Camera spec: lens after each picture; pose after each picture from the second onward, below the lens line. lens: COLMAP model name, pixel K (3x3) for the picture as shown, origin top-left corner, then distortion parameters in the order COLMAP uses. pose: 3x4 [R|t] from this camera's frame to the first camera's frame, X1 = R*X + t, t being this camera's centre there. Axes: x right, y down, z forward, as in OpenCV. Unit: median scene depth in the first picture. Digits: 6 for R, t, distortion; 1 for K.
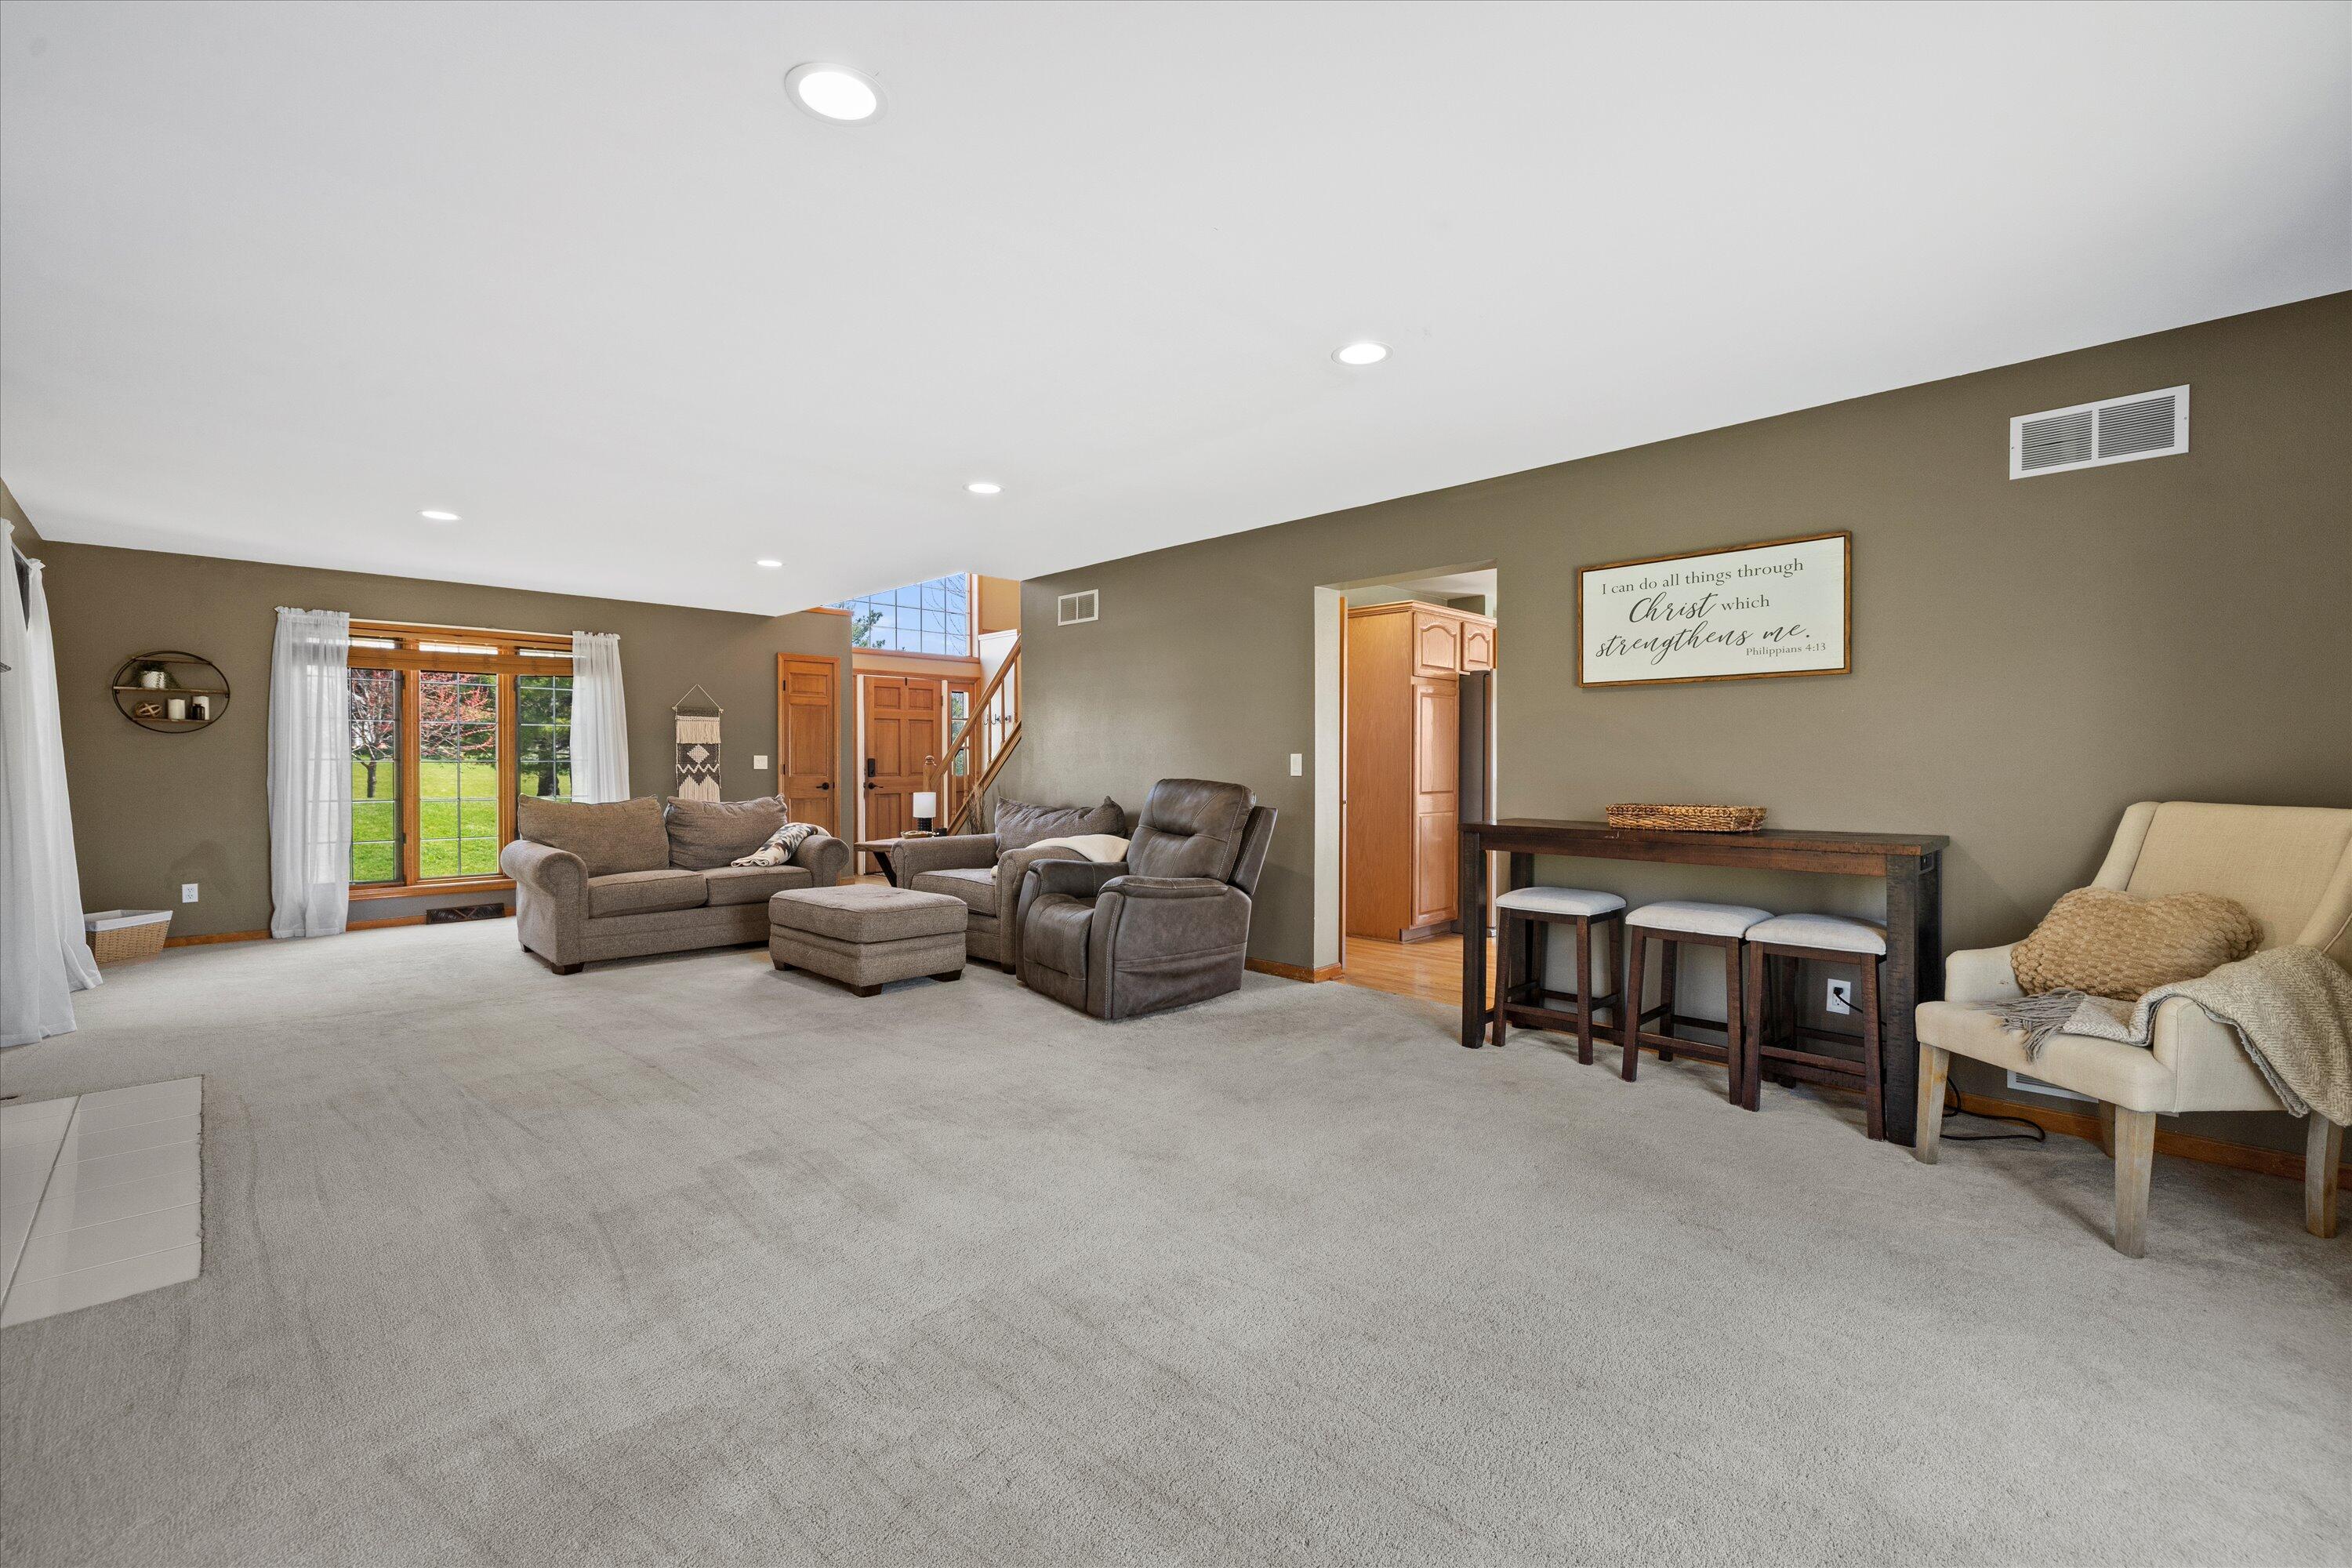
lens RADIAL K [[999.2, 0, 1173.2], [0, 999.2, 774.2], [0, 0, 1]] dist [-0.001291, -0.000149]
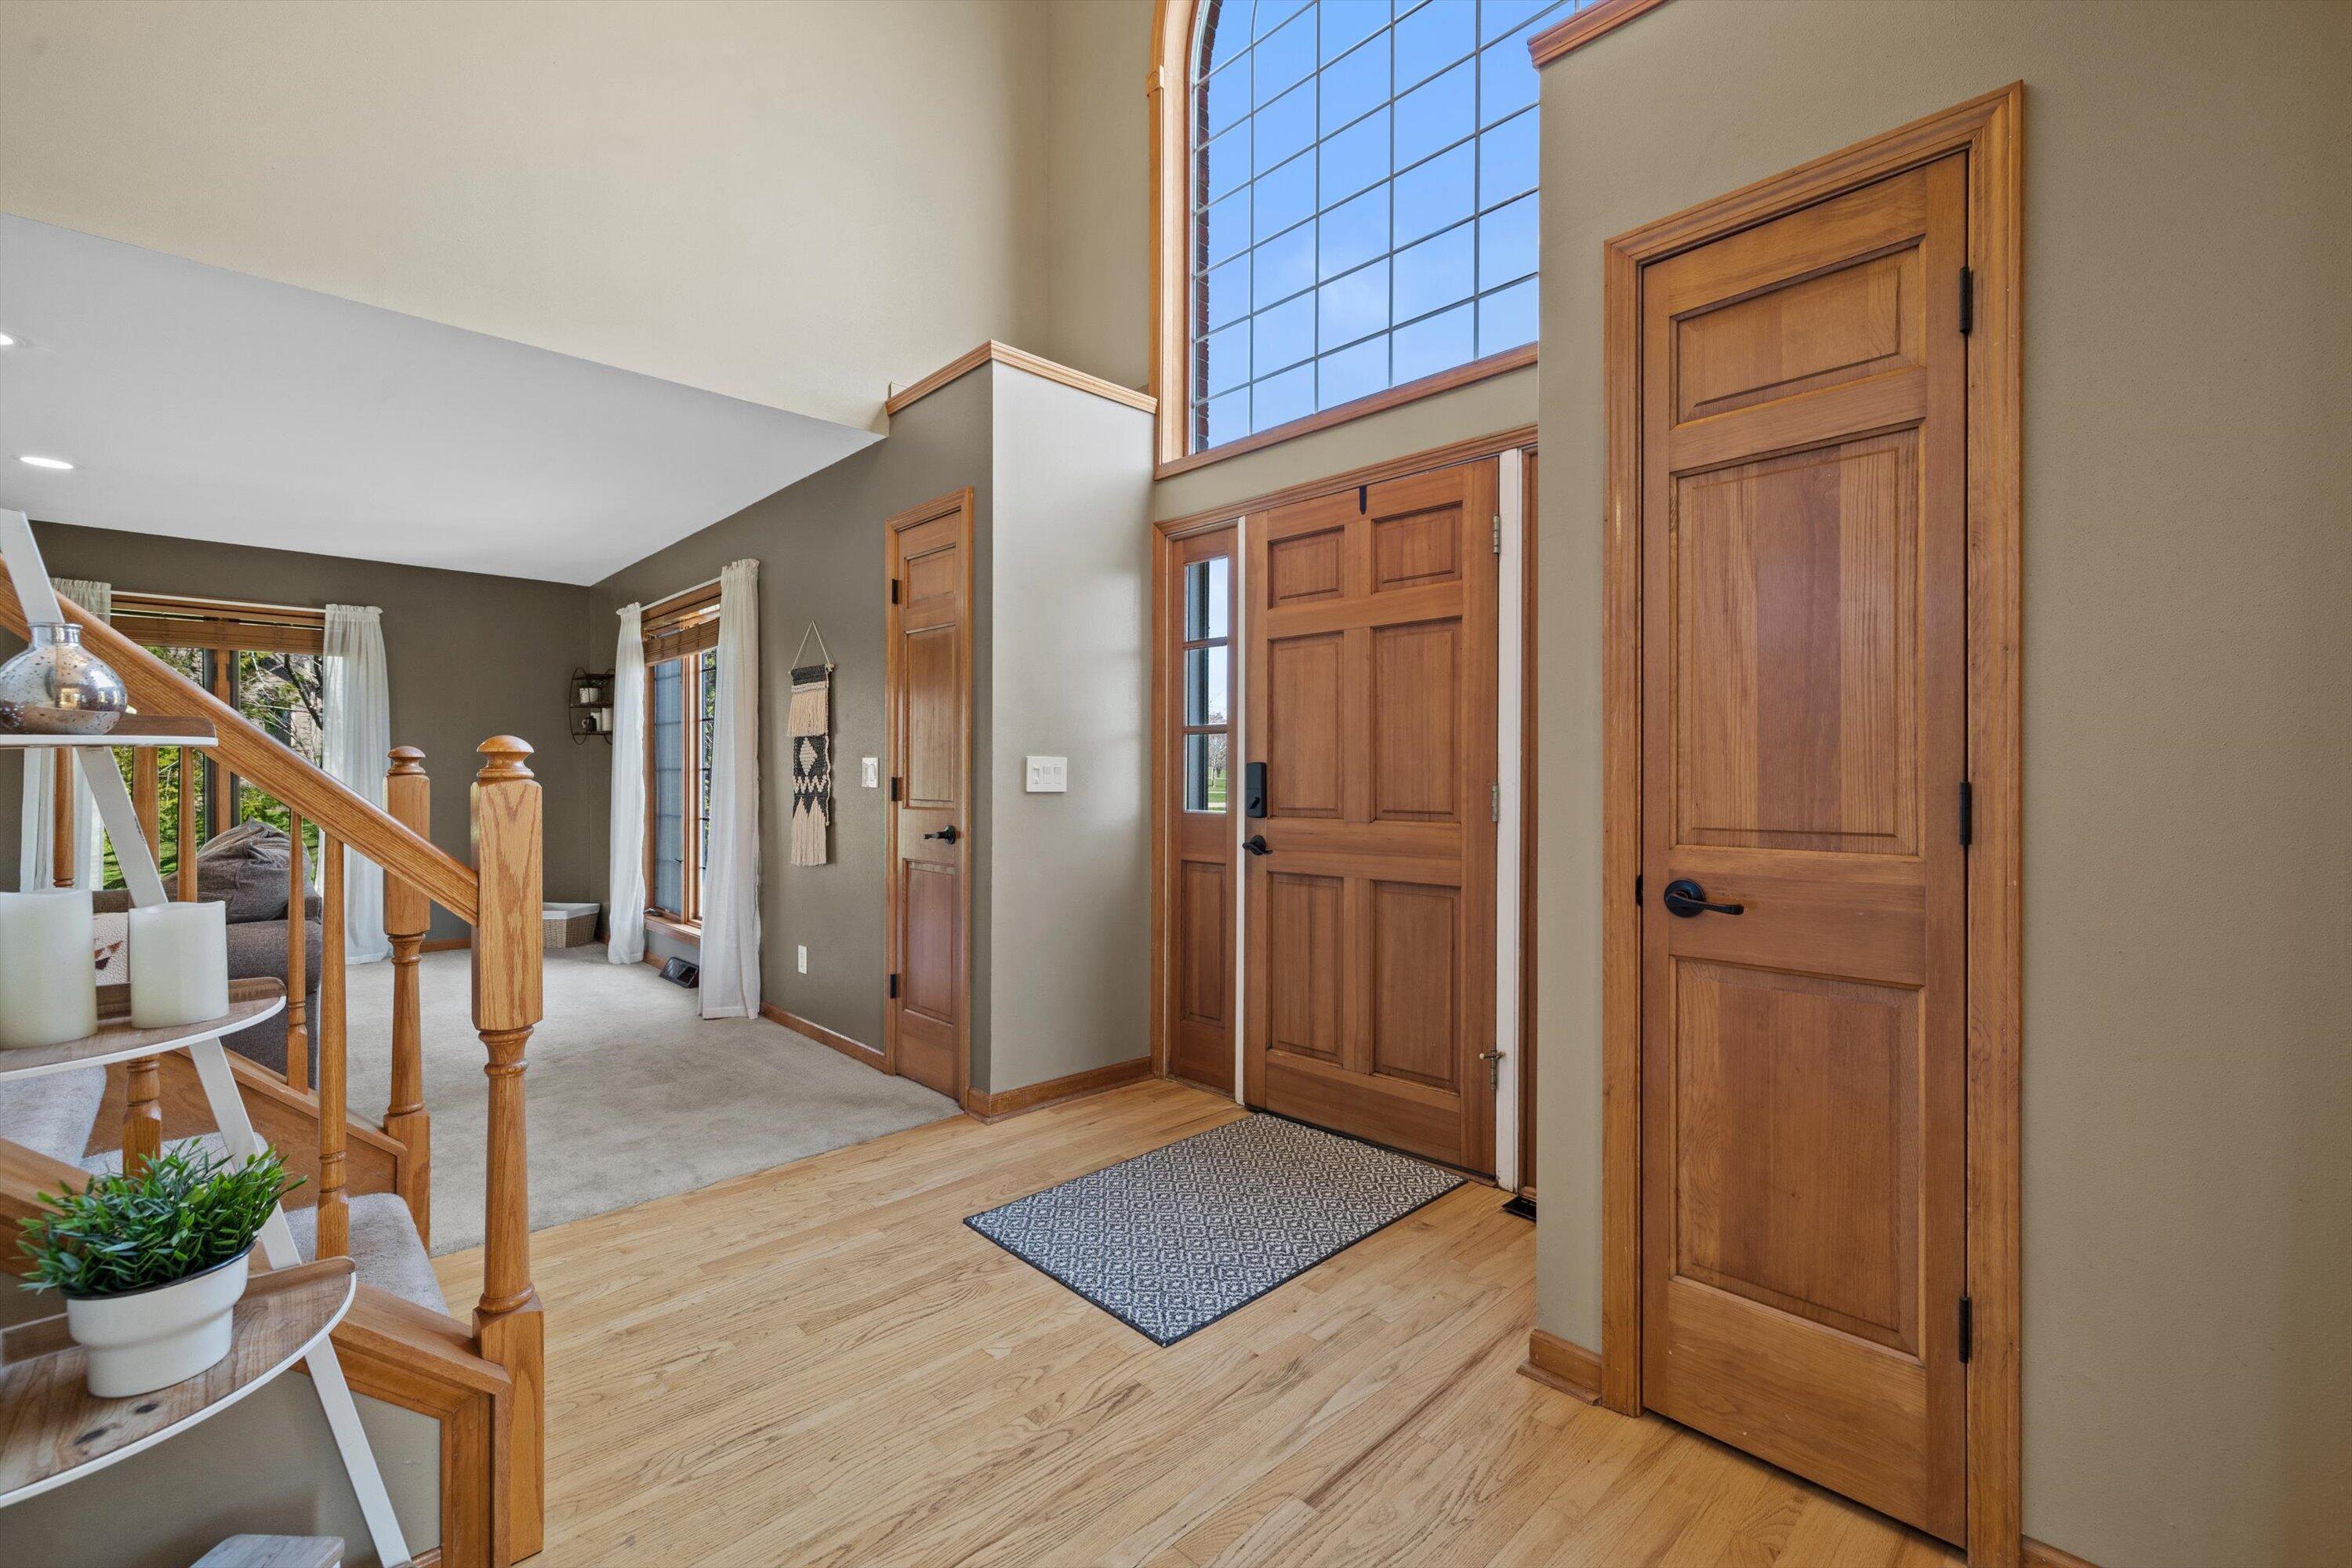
lens RADIAL K [[999.2, 0, 1173.2], [0, 999.2, 774.2], [0, 0, 1]] dist [-0.001291, -0.000149]
pose [[-0.016059, 0.000706, -0.999871, 0.027740], [-0.016777, 0.999859, 0.000975, -0.011760], [0.999730, 0.016790, -0.016045, 0.972225]]
